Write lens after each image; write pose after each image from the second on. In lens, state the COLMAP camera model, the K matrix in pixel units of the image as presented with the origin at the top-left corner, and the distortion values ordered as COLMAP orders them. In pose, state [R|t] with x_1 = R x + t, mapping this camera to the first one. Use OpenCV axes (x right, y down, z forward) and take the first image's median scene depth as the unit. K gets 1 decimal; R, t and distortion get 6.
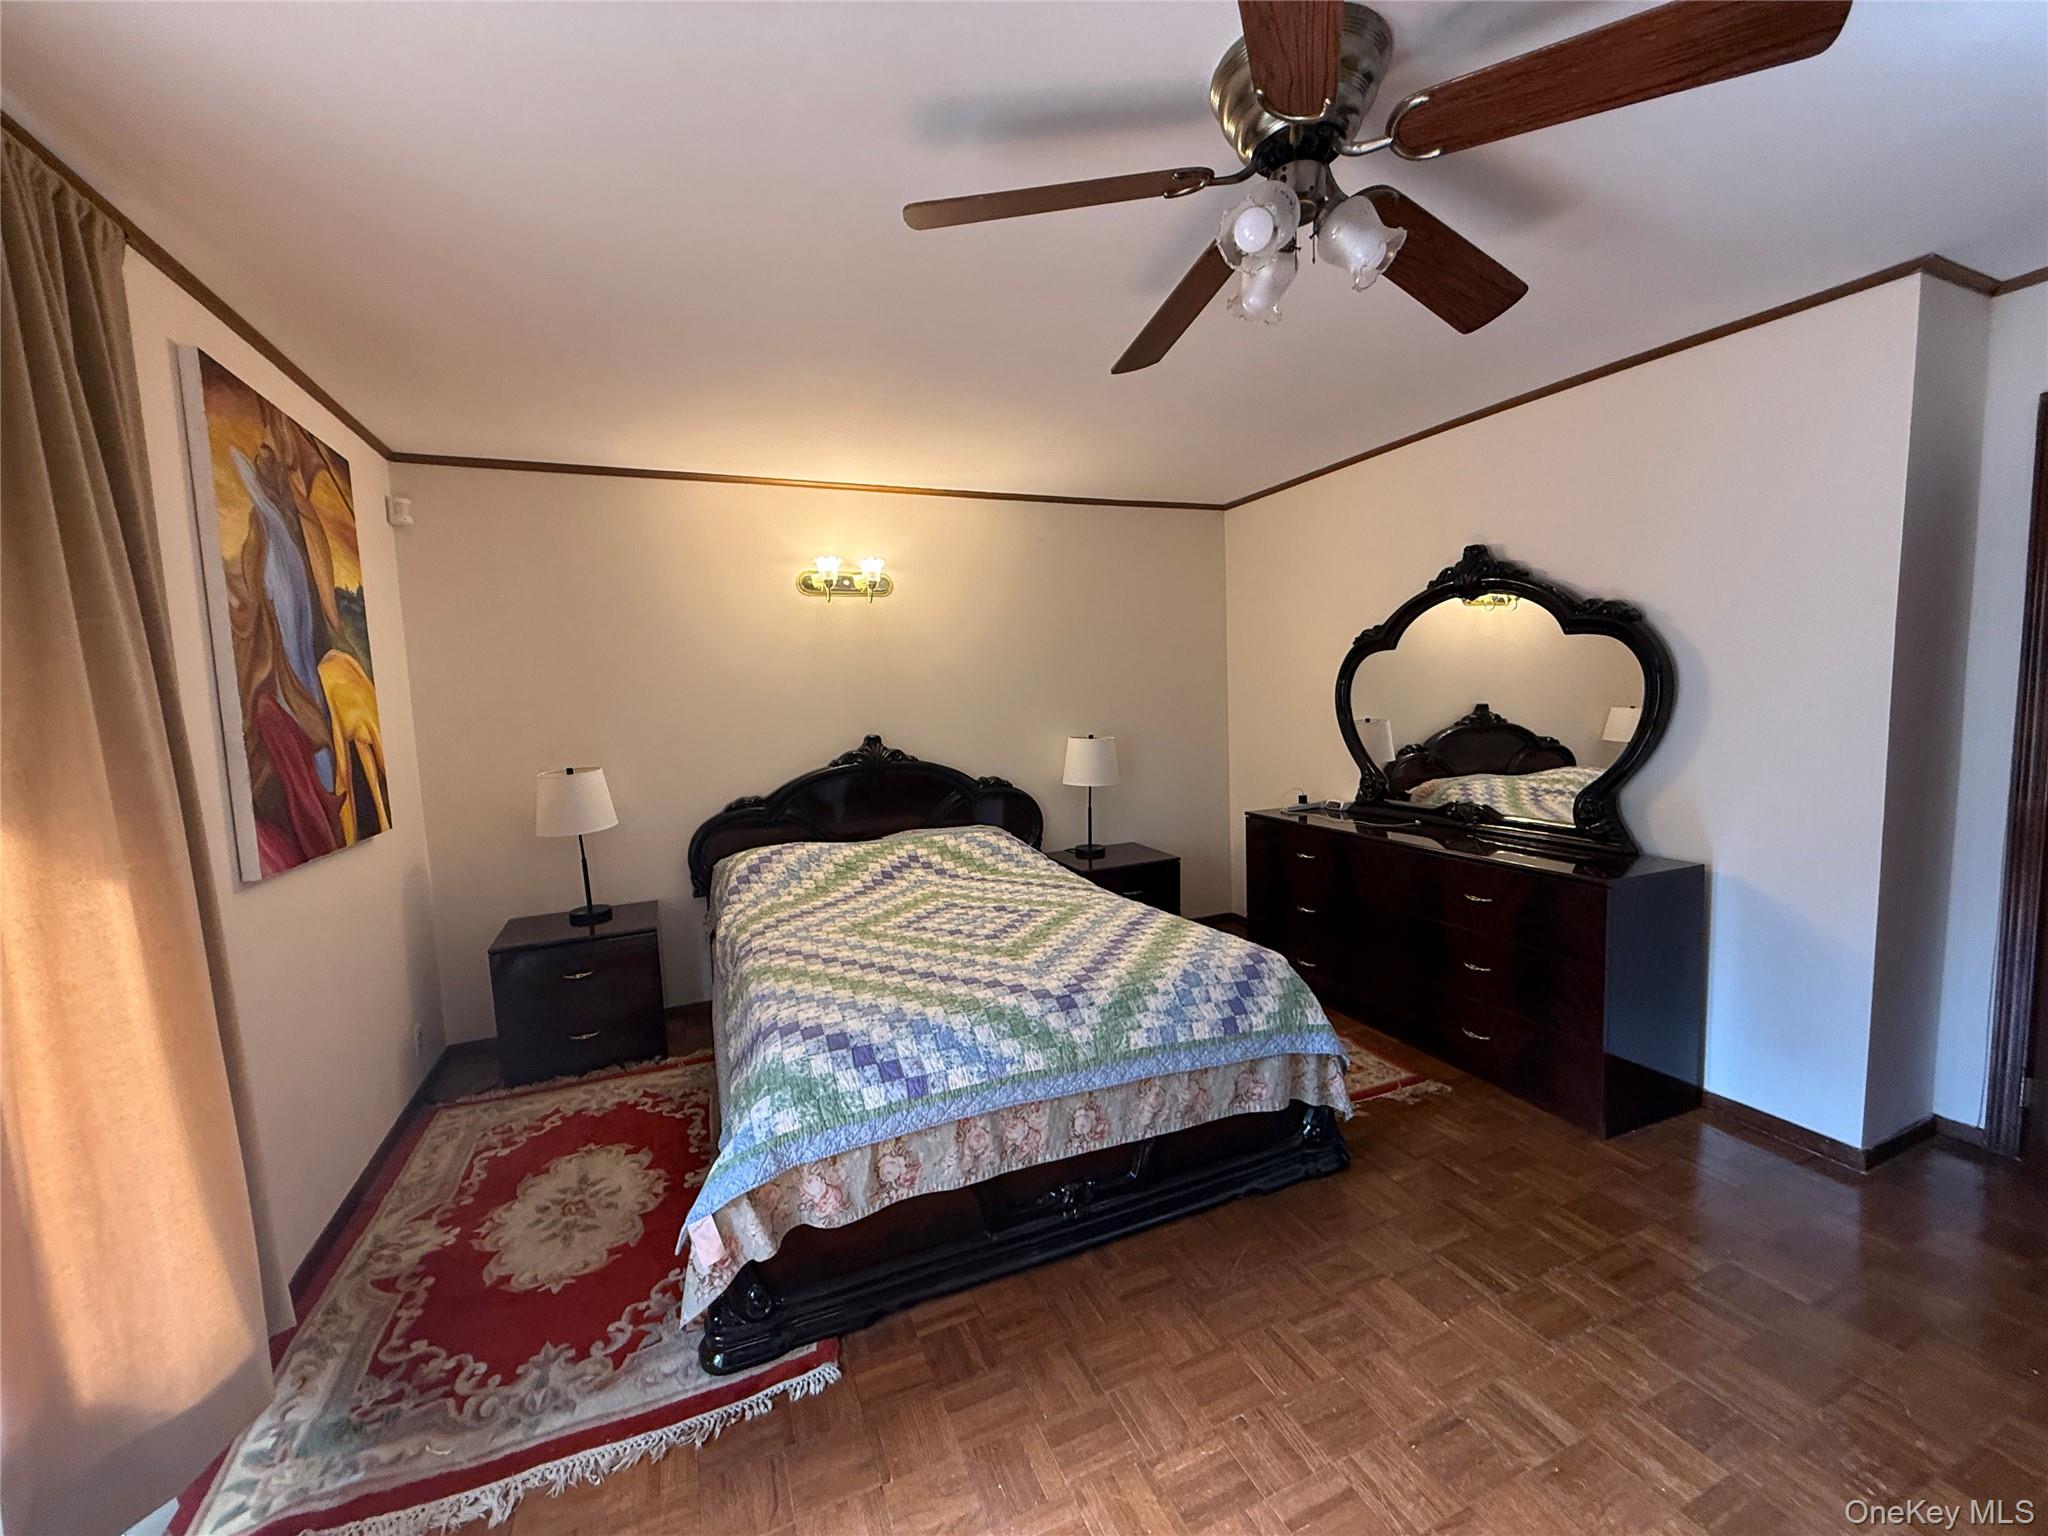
lens RADIAL K [[814.2, 0, 1028.7], [0, 814.2, 767.2], [0, 0, 1]] dist [-0.001277, -0.000191]
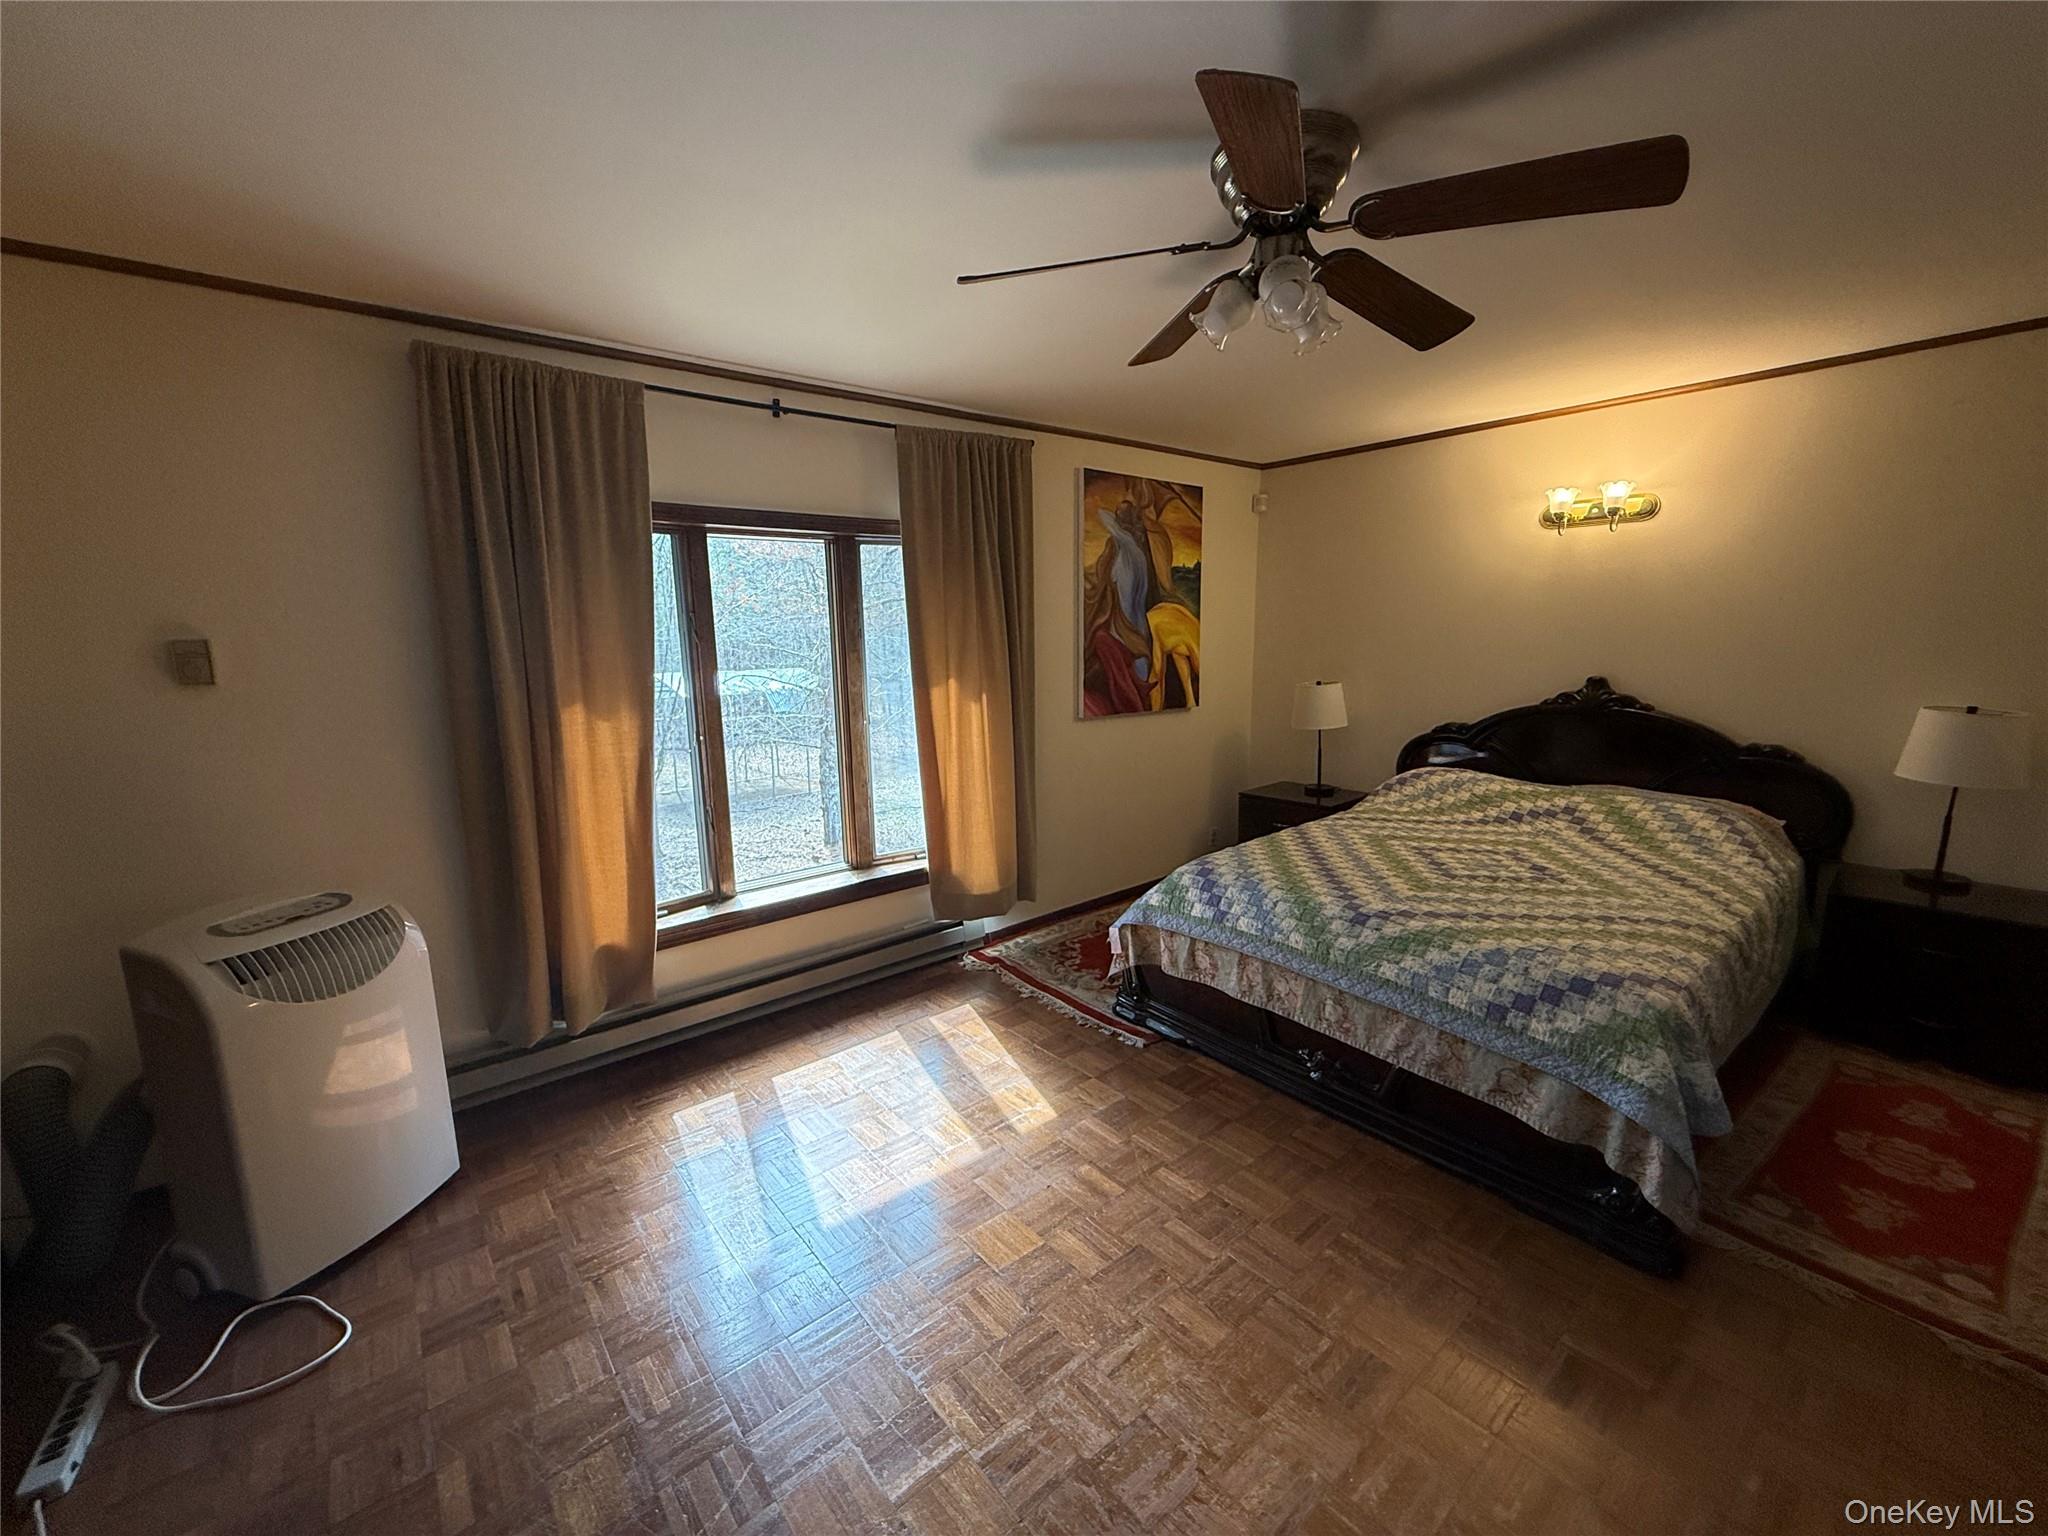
lens RADIAL K [[814.2, 0, 1030.8], [0, 814.2, 765.8], [0, 0, 1]] dist [-0.001277, -0.000191]
pose [[0.300608, 0.190391, -0.934551, 0.879900], [-0.083745, 0.981357, 0.172990, -0.081353], [0.950064, 0.026261, 0.310948, 0.170532]]
